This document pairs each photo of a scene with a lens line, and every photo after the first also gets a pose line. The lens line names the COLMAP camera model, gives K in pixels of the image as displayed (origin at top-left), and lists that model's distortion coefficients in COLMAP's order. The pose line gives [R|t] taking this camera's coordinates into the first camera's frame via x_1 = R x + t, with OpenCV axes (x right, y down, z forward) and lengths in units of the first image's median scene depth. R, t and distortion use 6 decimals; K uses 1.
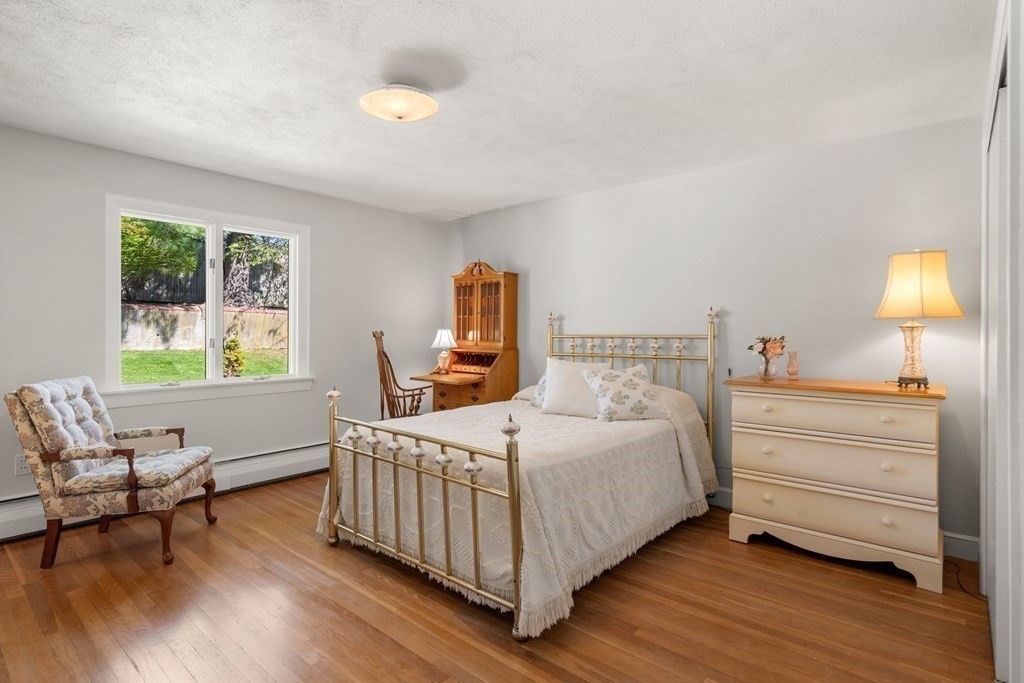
lens RADIAL K [[508.8, 0, 511.4], [0, 508.8, 334.0], [0, 0, 1]] dist [-0.001954, -0.000254]
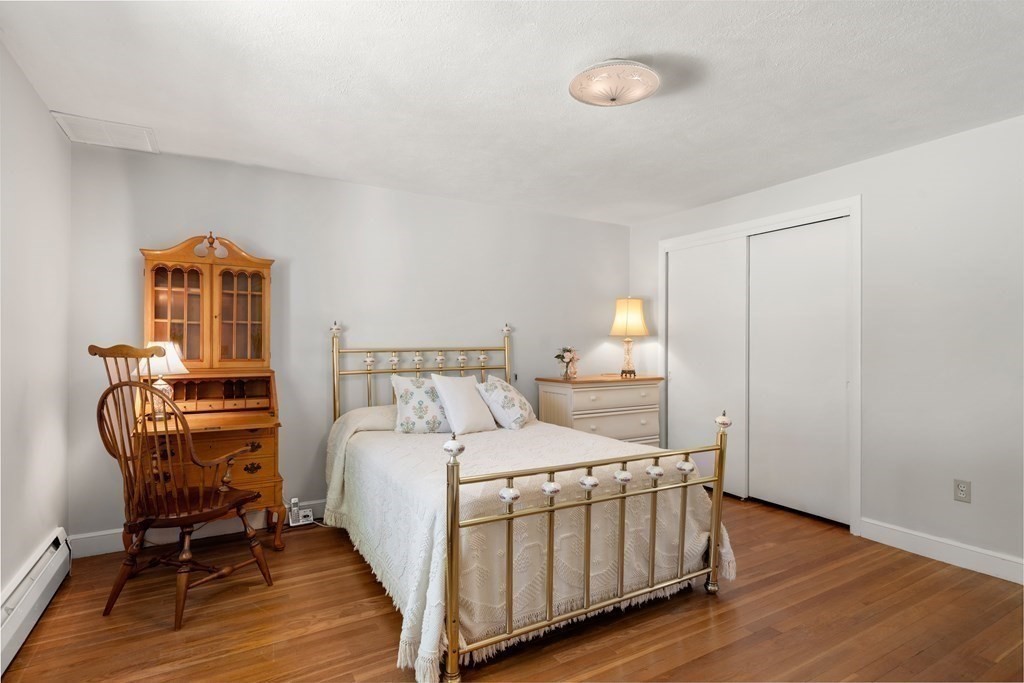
lens RADIAL K [[520.1, 0, 511.0], [0, 520.1, 343.7], [0, 0, 1]] dist [0.002803, -0.000016]
pose [[0.327164, -0.004422, 0.944957, -0.924911], [0.004928, 0.999983, 0.002973, -0.011856], [-0.944955, 0.003684, 0.327180, 0.715573]]
